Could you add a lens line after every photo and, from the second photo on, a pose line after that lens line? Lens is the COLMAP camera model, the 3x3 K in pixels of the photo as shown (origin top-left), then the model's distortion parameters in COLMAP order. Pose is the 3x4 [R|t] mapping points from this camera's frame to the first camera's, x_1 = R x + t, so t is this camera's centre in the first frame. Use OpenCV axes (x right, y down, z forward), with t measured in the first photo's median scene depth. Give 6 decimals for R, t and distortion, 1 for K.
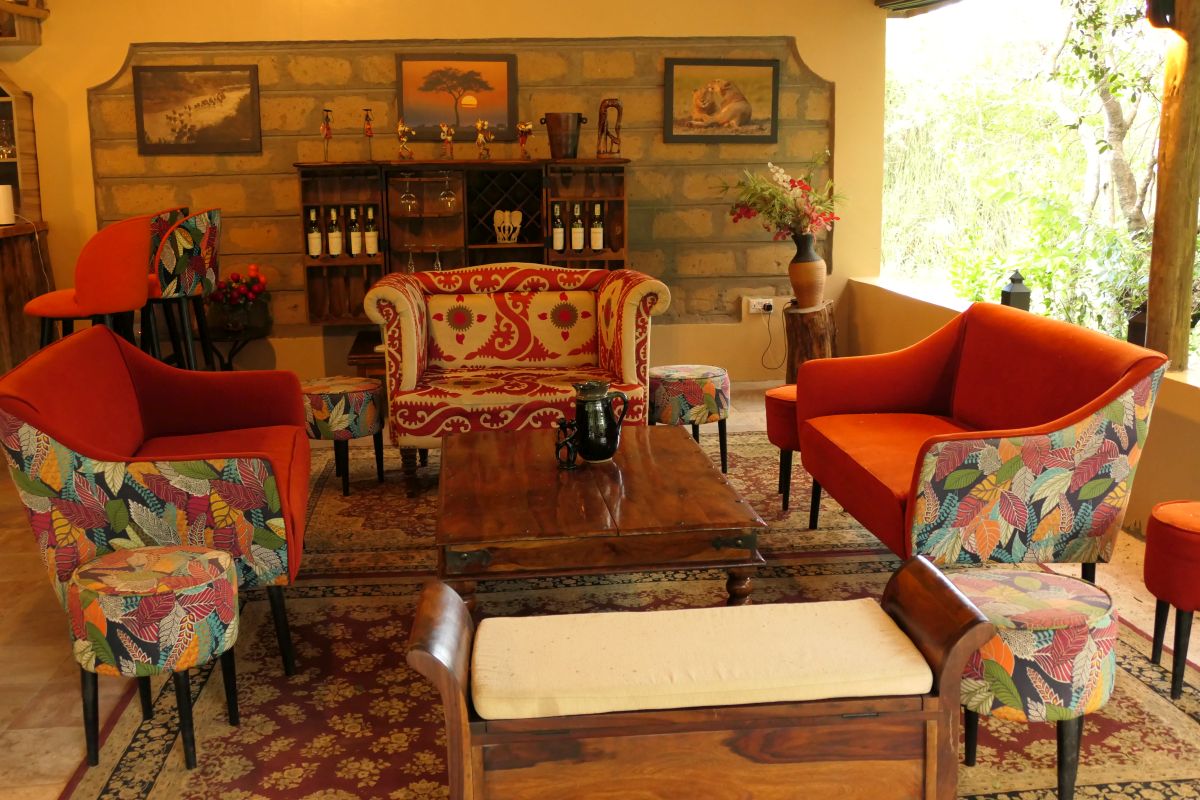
lens RADIAL K [[1311.2, 0, 601.1], [0, 1311.2, 381.2], [0, 0, 1]] dist [0.006838, 0.000248]
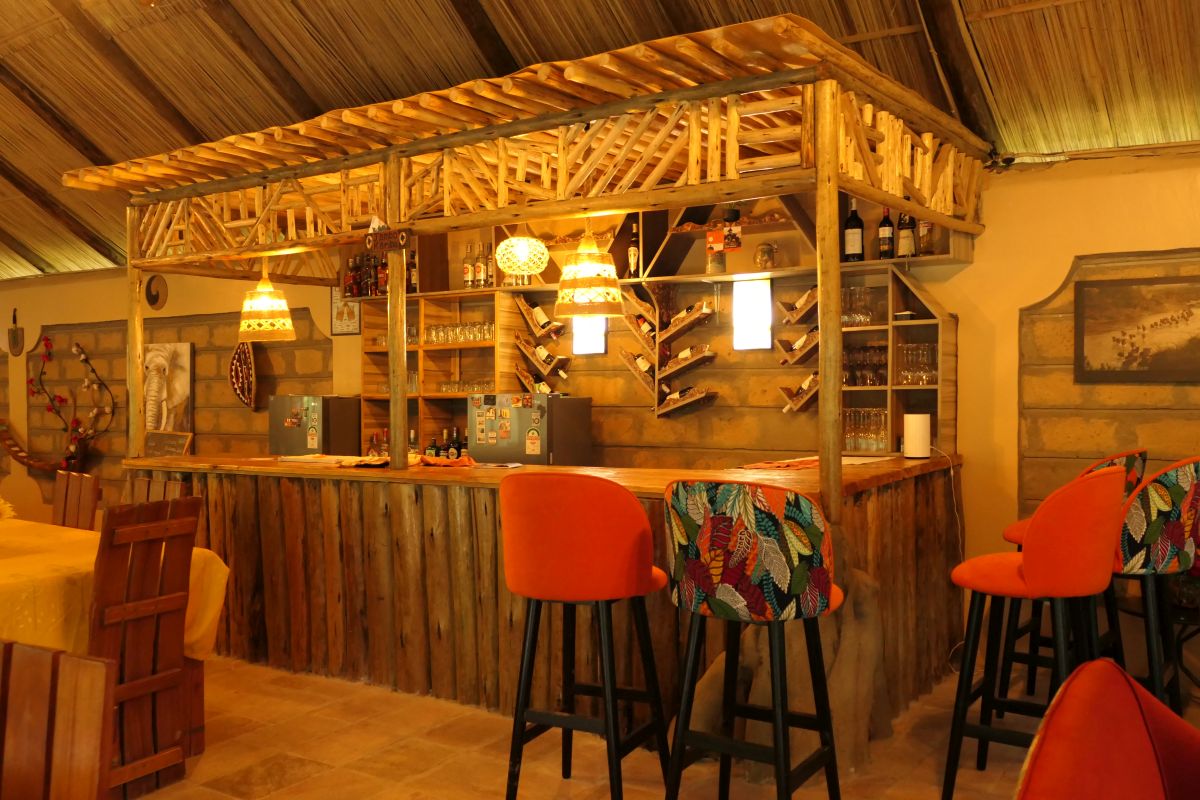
lens RADIAL K [[1083.3, 0, 600.0], [0, 1083.3, 400.0], [0, 0, 1]] dist [-0.011928, -0.009977]
pose [[0.785641, 0.025660, -0.618150, -0.161668], [-0.114397, 0.987936, -0.104383, -0.053466], [0.608014, 0.152722, 0.779099, 0.269995]]
